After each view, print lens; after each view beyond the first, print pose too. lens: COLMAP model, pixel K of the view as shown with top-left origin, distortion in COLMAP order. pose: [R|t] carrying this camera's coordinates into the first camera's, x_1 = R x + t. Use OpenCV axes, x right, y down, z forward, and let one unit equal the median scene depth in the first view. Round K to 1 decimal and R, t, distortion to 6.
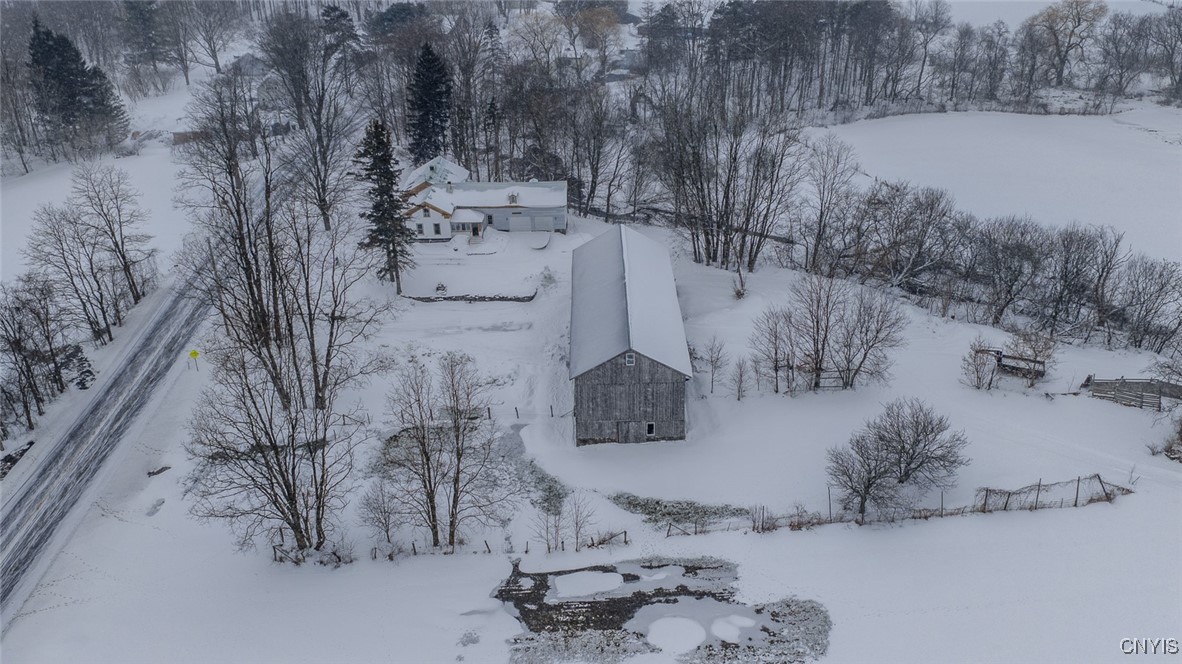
lens RADIAL K [[971.0, 0, 591.6], [0, 971.0, 331.7], [0, 0, 1]] dist [0.041394, -0.001964]
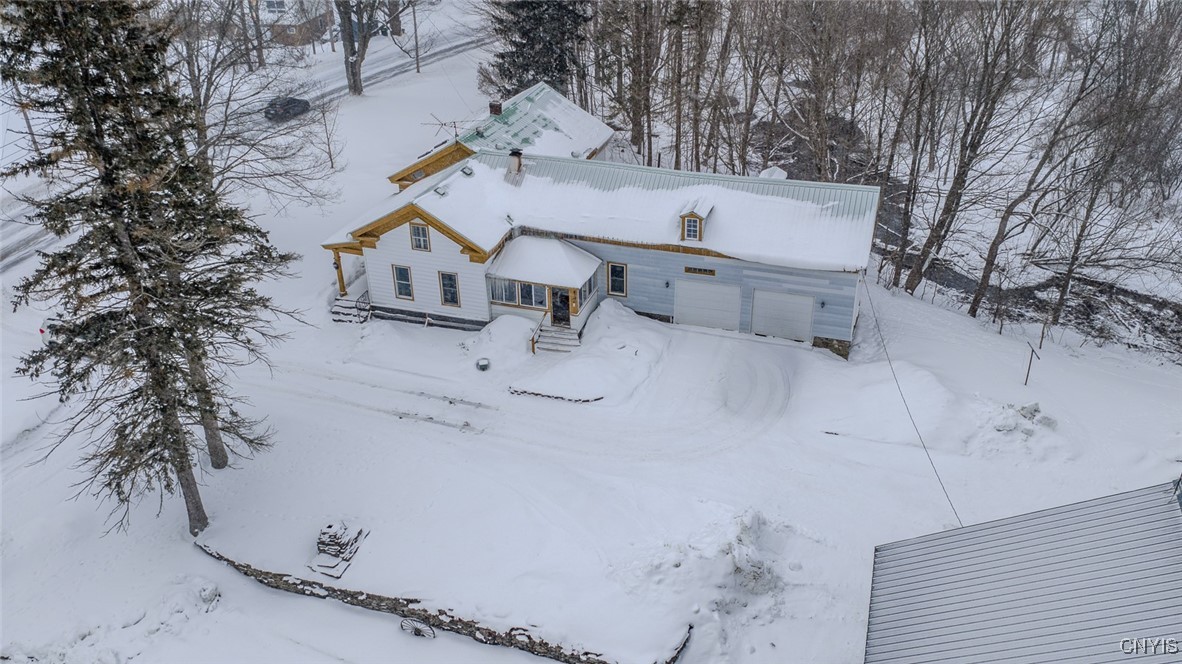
lens RADIAL K [[971.0, 0, 590.5], [0, 971.0, 332.4], [0, 0, 1]] dist [0.041394, -0.001964]
pose [[0.953423, 0.151811, -0.260648, -0.025784], [-0.147198, 0.988405, 0.037249, -0.109621], [0.263281, 0.002853, 0.964715, 0.691174]]
